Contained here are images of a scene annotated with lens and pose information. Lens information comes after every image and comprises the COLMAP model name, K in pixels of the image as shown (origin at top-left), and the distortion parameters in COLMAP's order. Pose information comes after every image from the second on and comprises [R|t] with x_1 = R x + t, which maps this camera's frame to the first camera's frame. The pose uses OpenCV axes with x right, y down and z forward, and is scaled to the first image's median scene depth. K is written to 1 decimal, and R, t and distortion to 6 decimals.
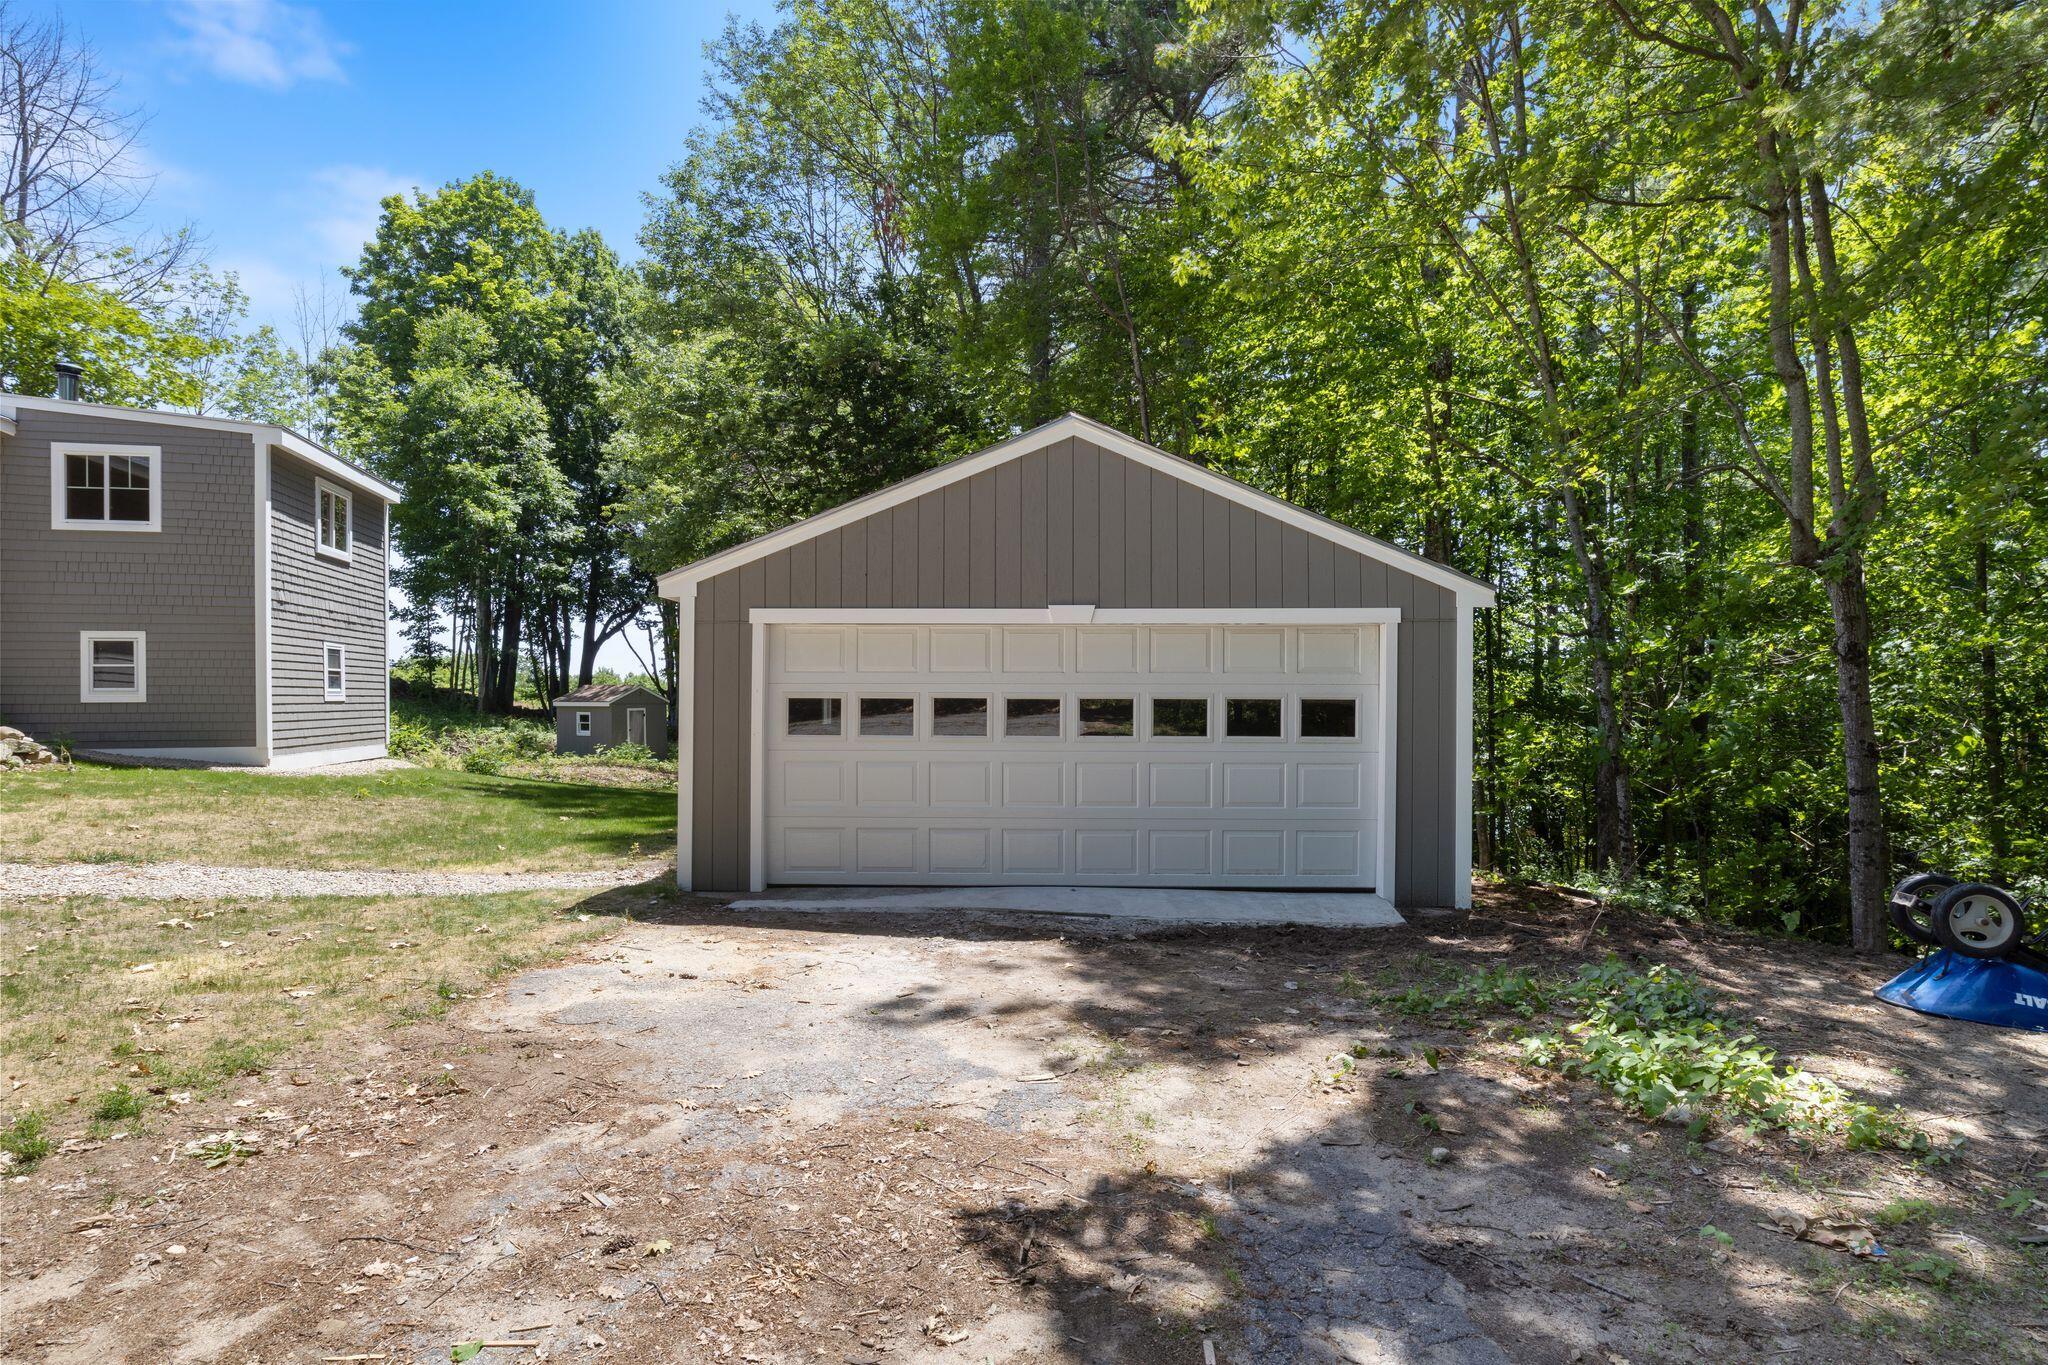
lens RADIAL K [[1026.6, 0, 1030.8], [0, 1026.6, 680.1], [0, 0, 1]] dist [-0.008254, -0.003431]
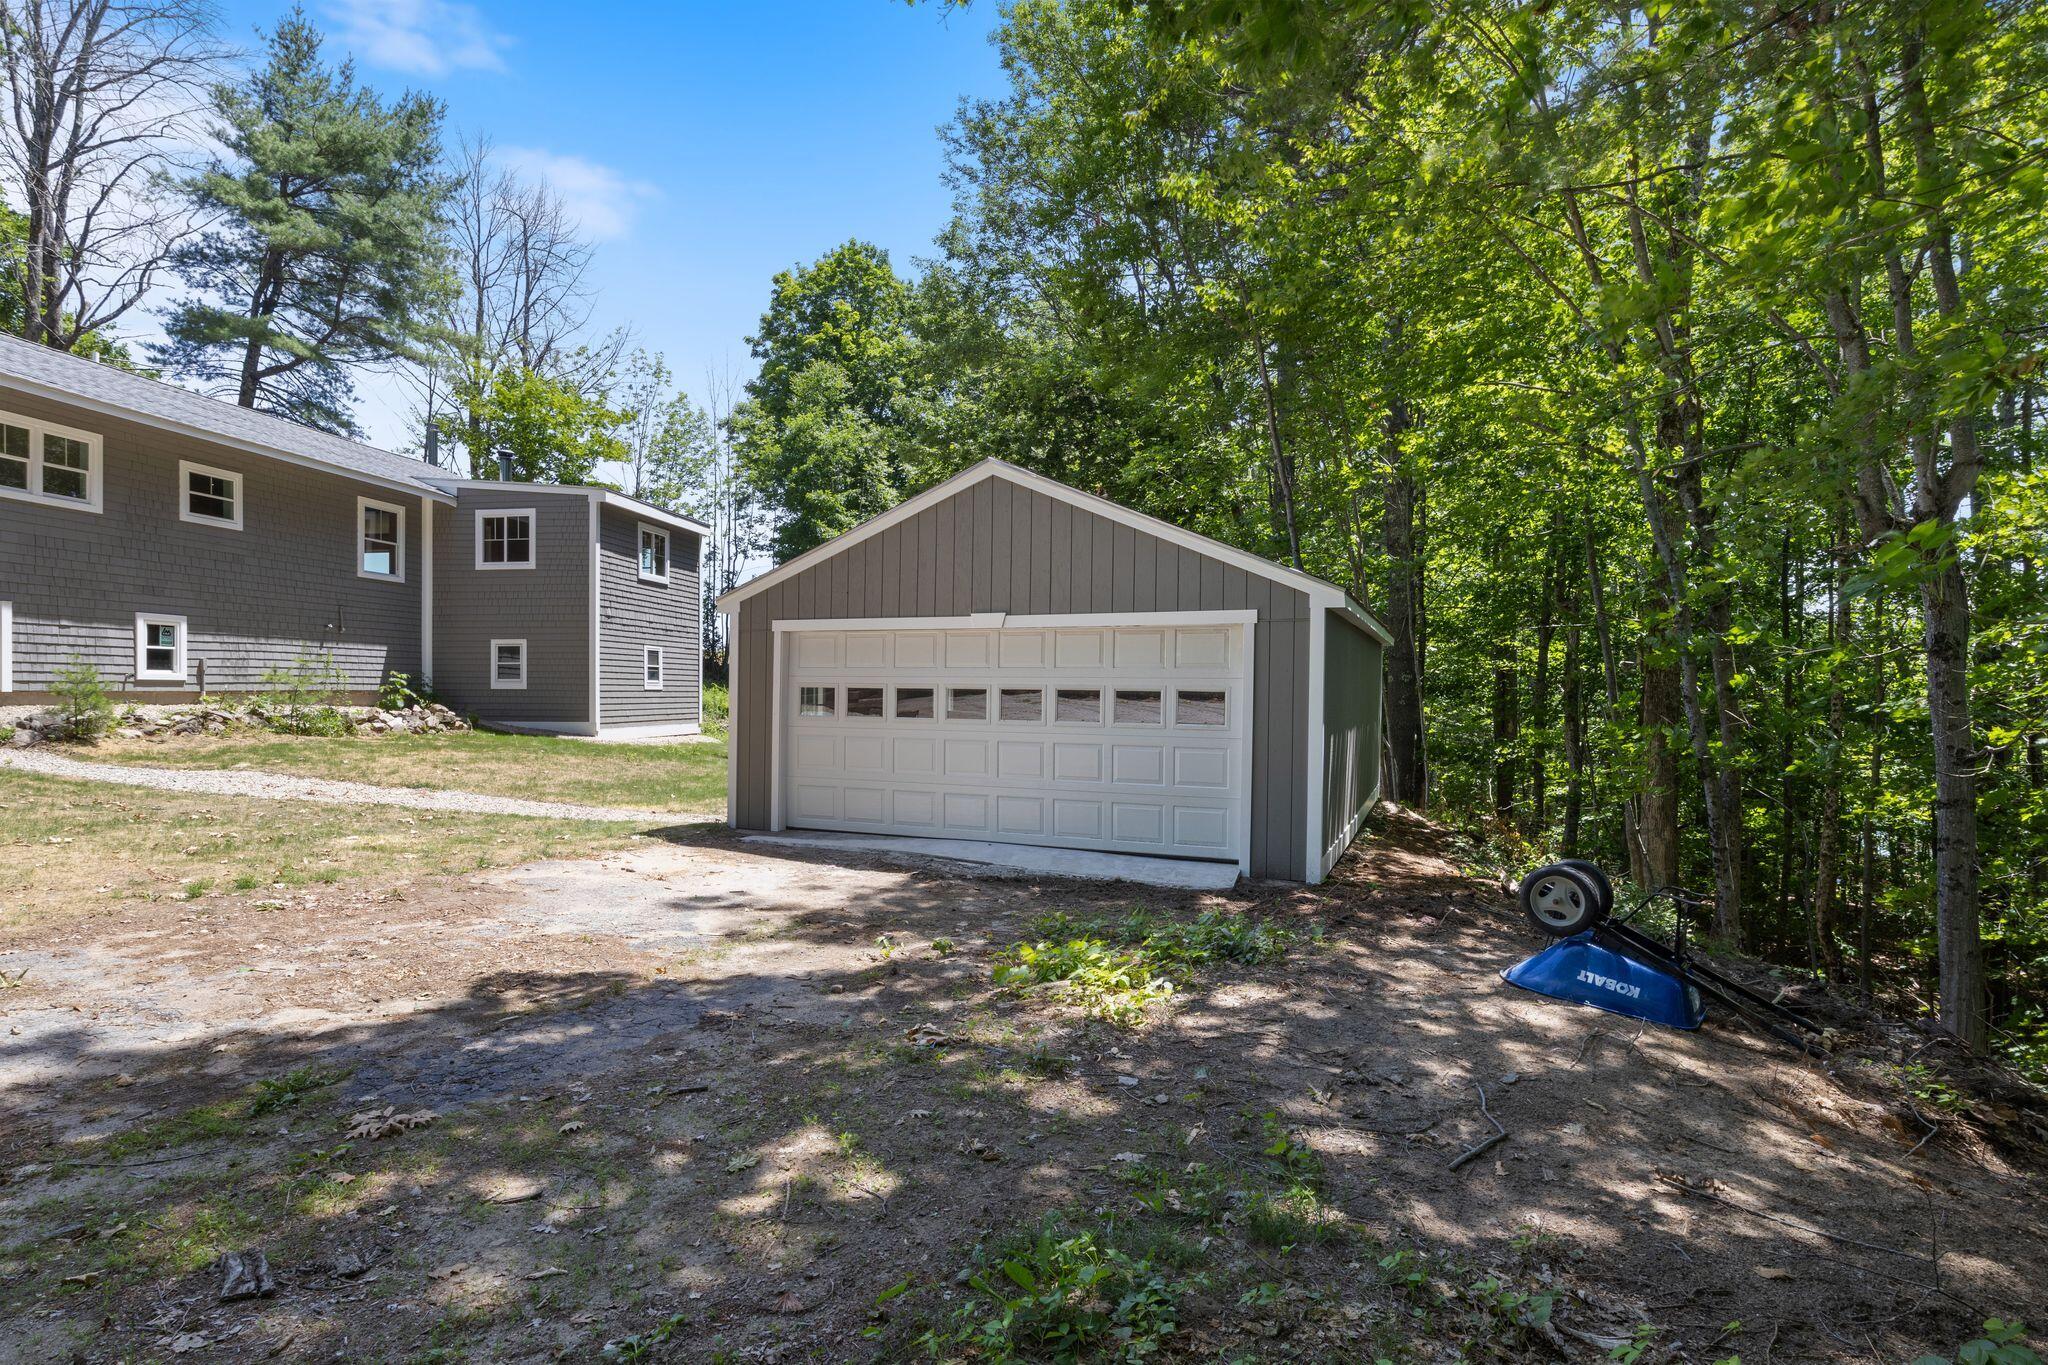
lens RADIAL K [[1026.6, 0, 1018.1], [0, 1026.6, 668.8], [0, 0, 1]] dist [-0.008254, -0.003431]
pose [[0.929680, -0.000651, -0.368368, 0.248729], [-0.001379, 0.999985, -0.005247, 0.000209], [0.368366, 0.005386, 0.929665, -0.062919]]
